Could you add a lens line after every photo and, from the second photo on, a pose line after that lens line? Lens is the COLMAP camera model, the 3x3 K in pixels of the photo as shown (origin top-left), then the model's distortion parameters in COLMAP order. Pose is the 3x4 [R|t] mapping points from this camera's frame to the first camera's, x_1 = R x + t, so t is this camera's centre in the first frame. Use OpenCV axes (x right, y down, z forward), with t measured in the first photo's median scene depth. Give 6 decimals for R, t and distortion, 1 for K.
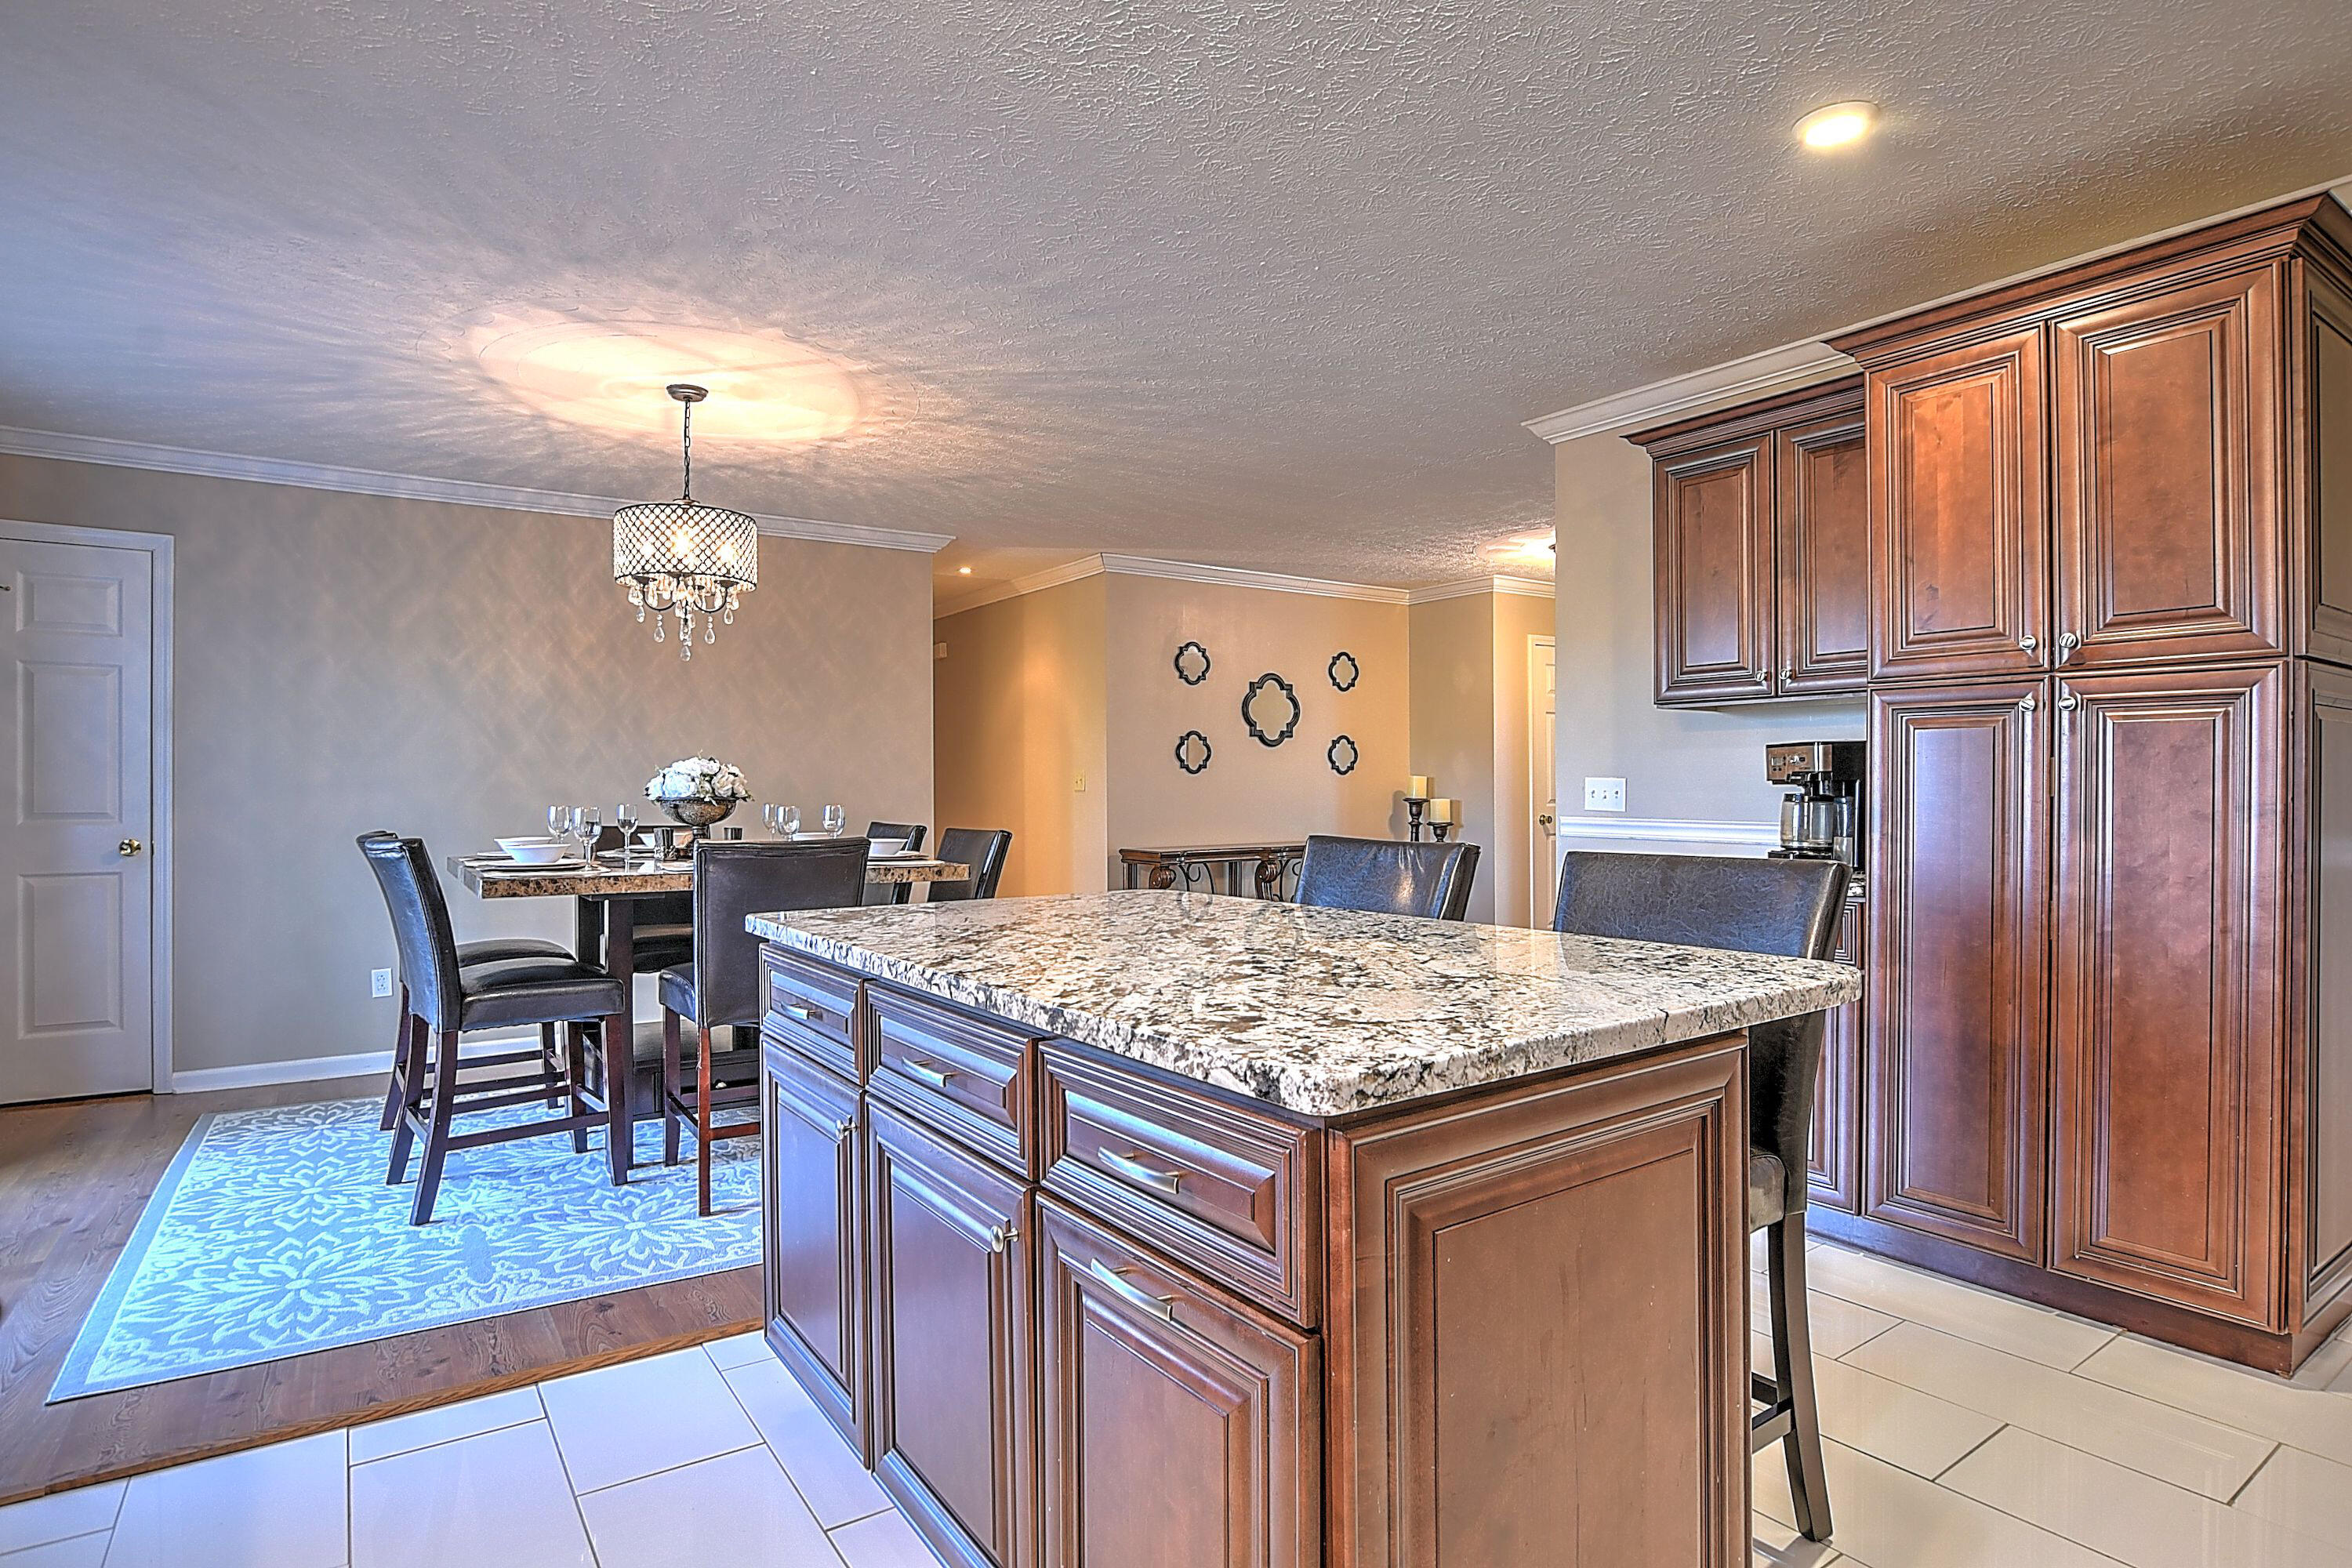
lens RADIAL K [[1208.1, 0, 1154.0], [0, 1208.1, 788.4], [0, 0, 1]] dist [-0.024576, 0.002322]
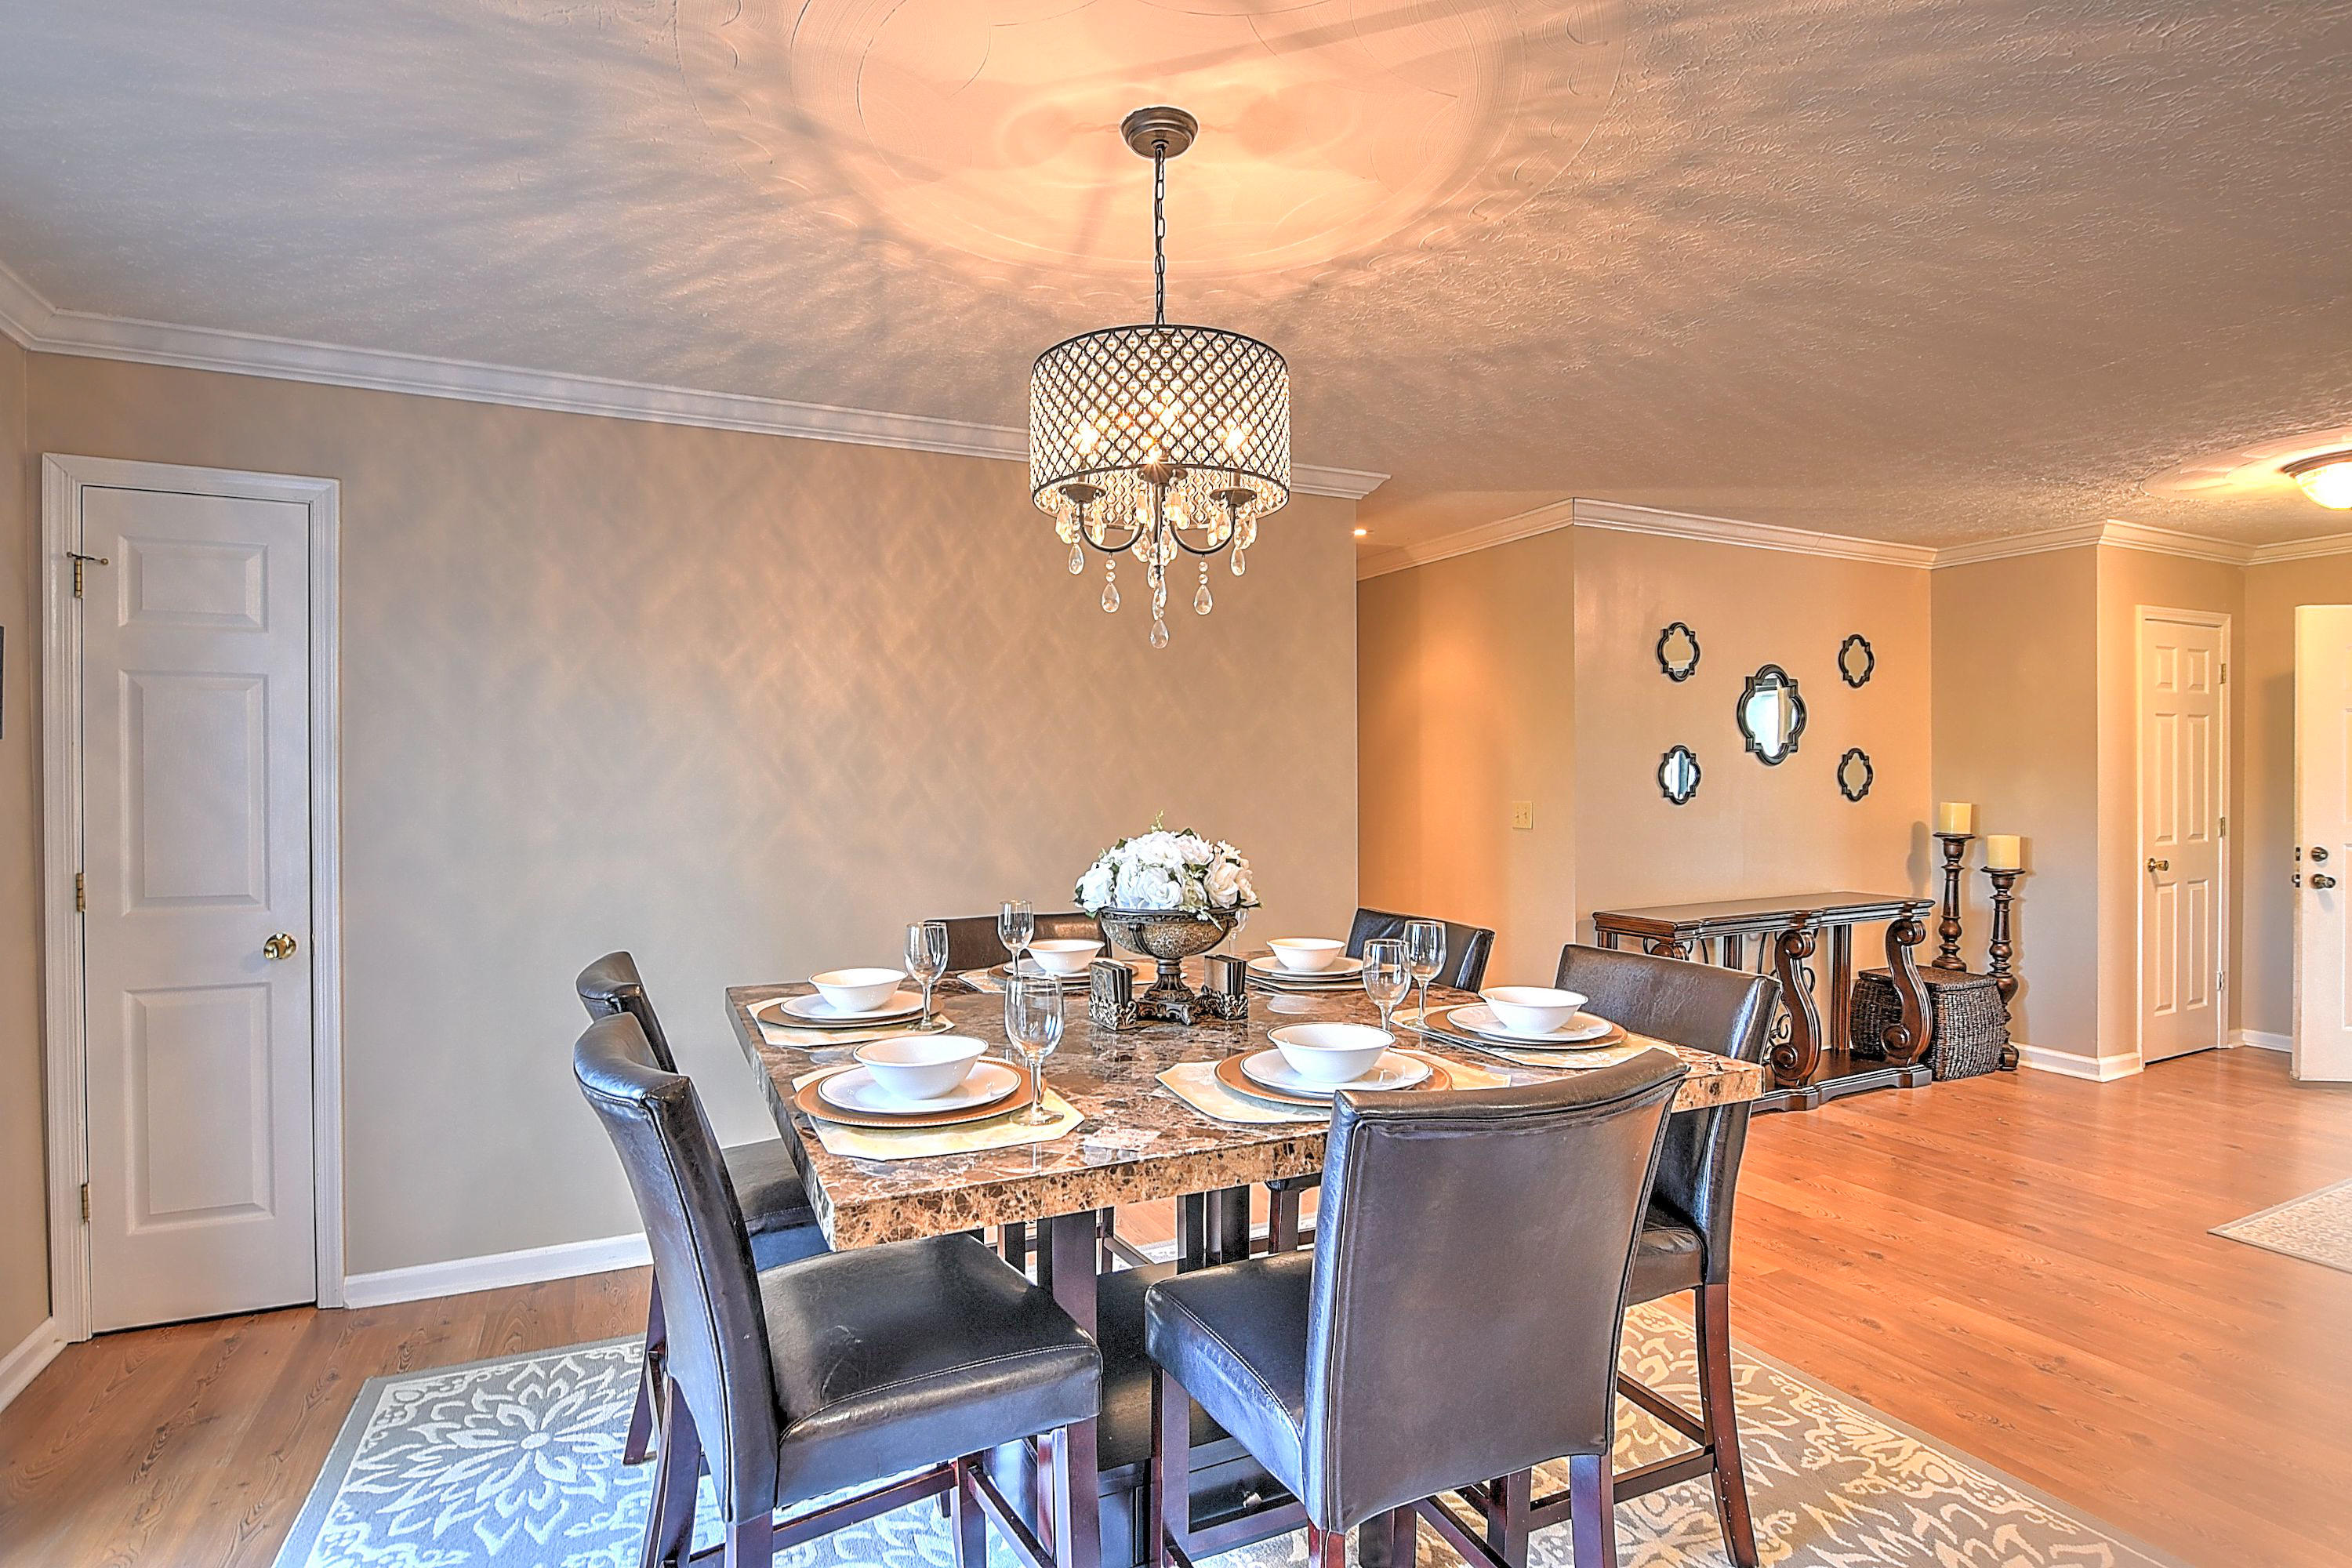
lens RADIAL K [[1154.4, 0, 1156.6], [0, 1154.4, 785.7], [0, 0, 1]] dist [-0.029860, 0.001229]
pose [[0.987908, -0.001014, -0.155041, -0.267723], [0.001450, 0.999995, 0.002696, -0.040919], [0.155037, -0.002888, 0.987904, 0.434736]]
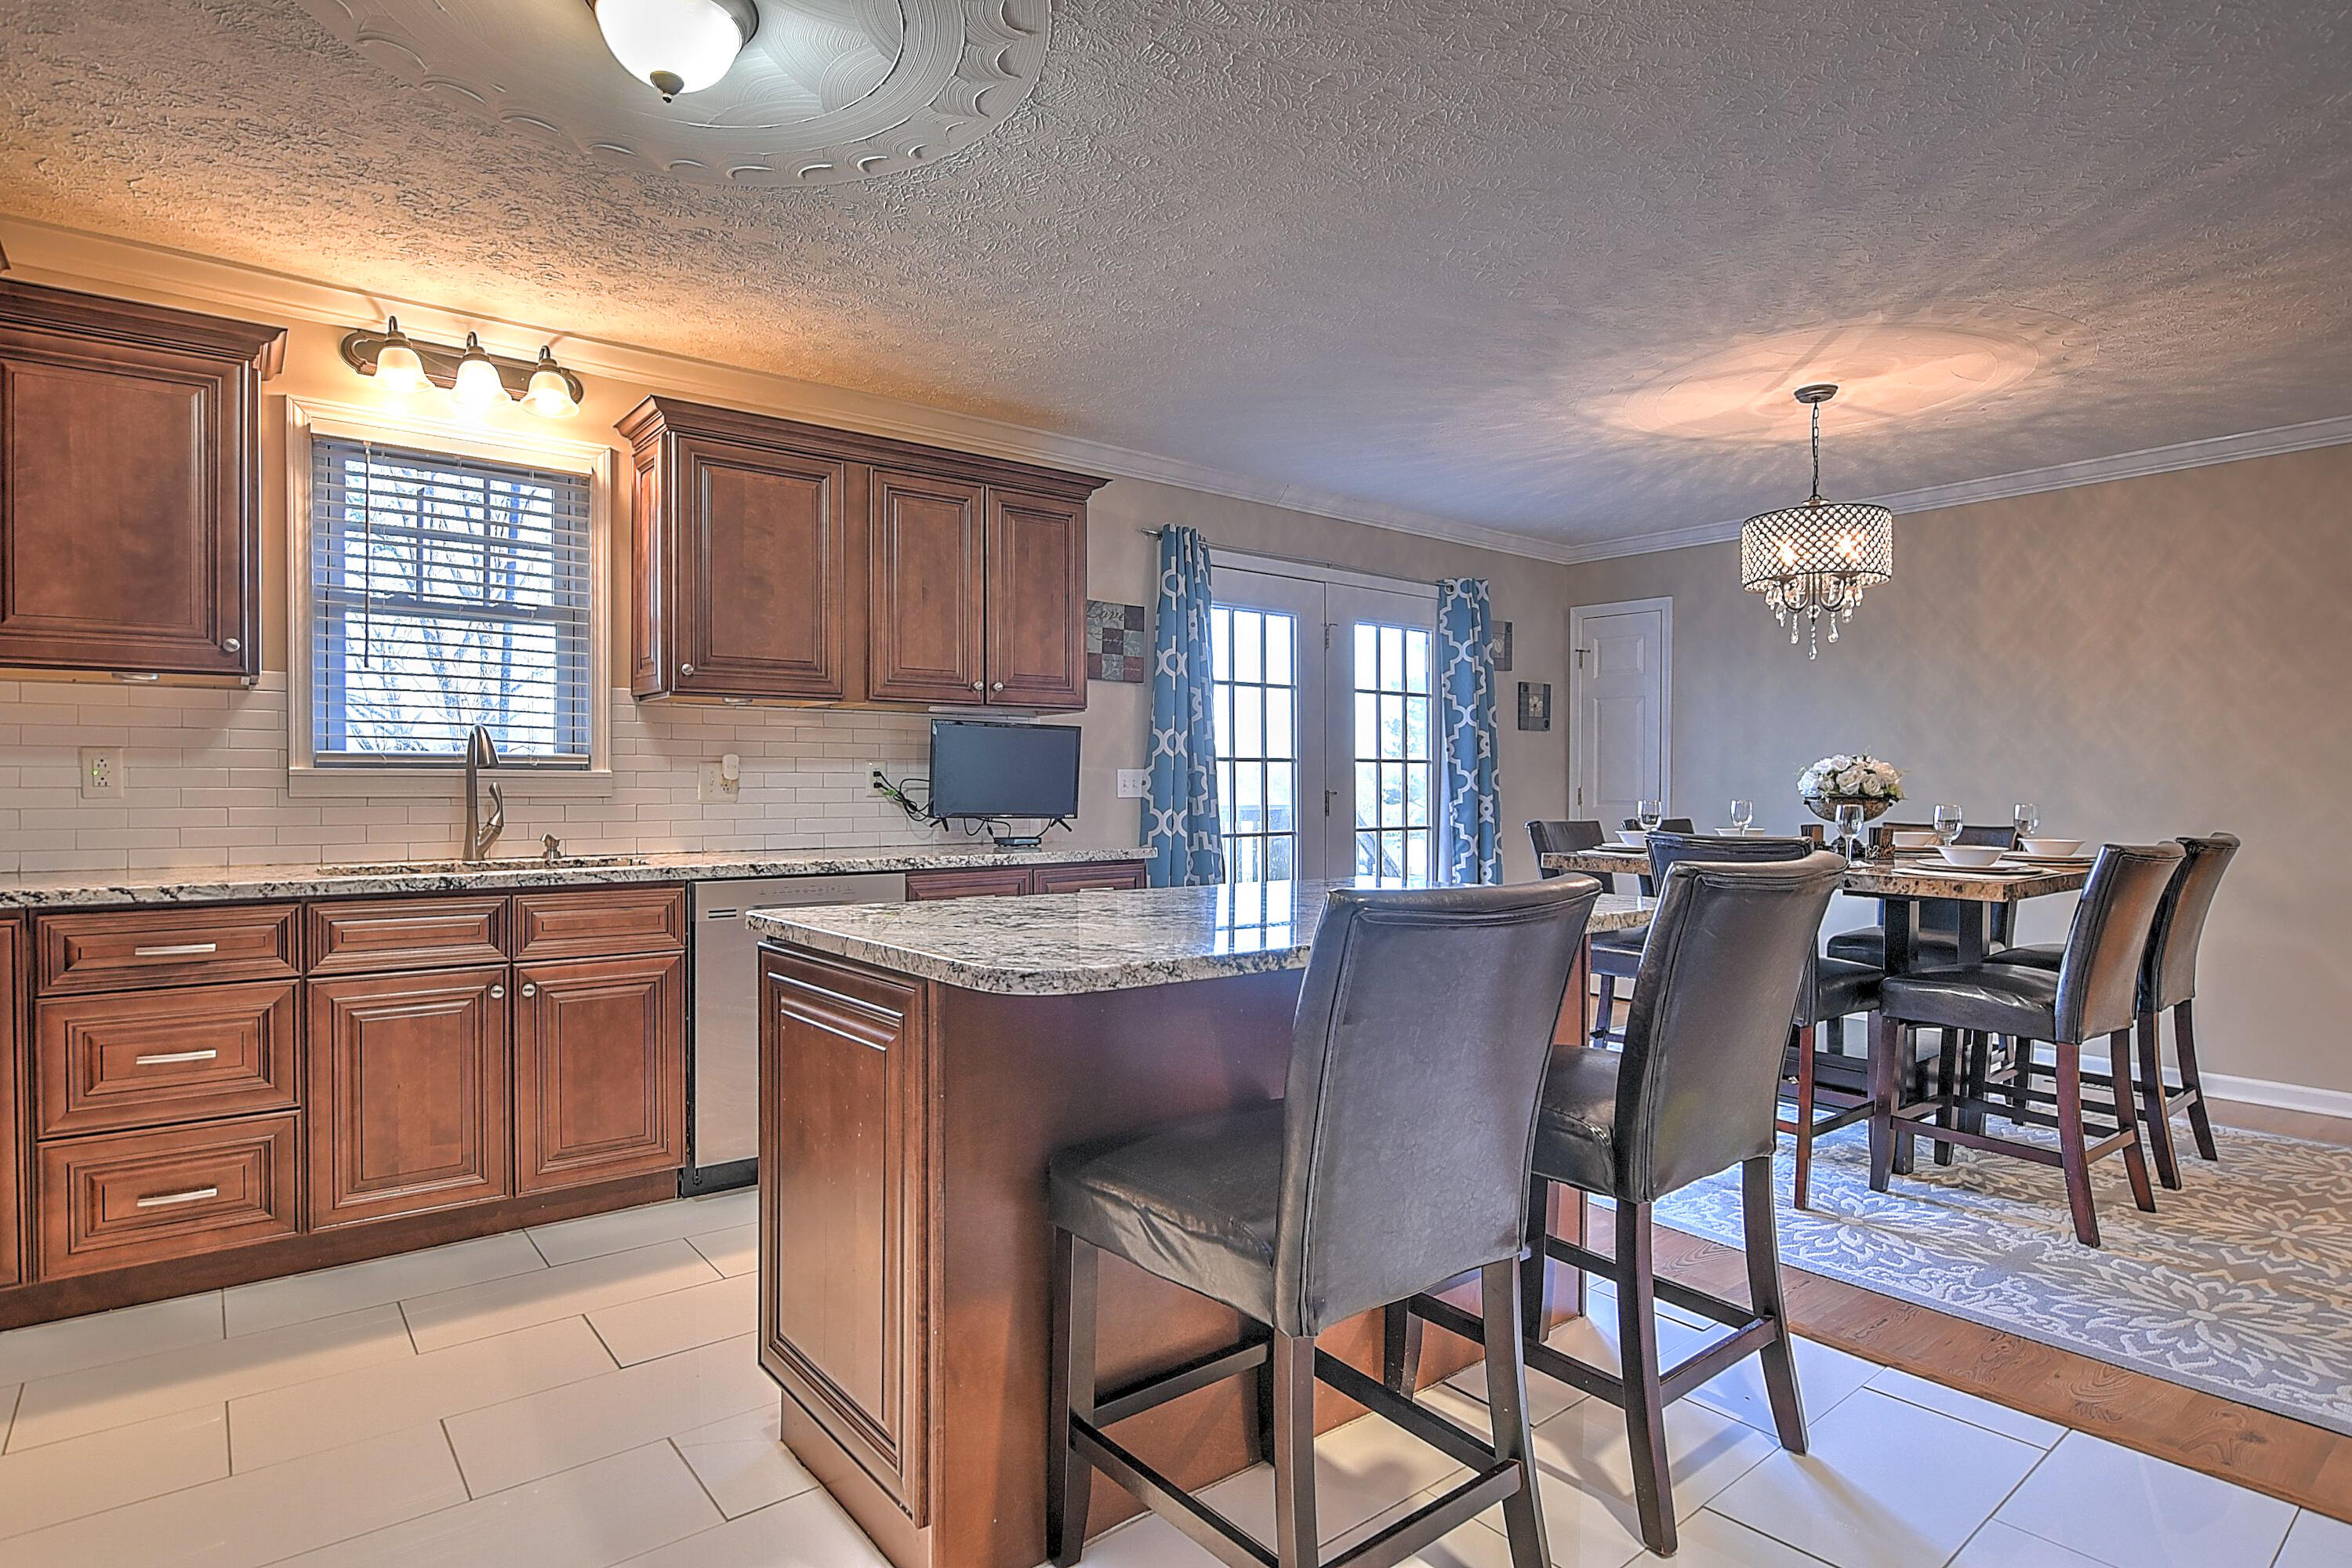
lens RADIAL K [[1226.9, 0, 1157.8], [0, 1226.9, 784.6], [0, 0, 1]] dist [-0.027647, 0.007817]
pose [[0.067265, 0.002731, -0.997731, 0.507440], [-0.005363, 0.999983, 0.002375, -0.000069], [0.997721, 0.005191, 0.067279, 0.325582]]
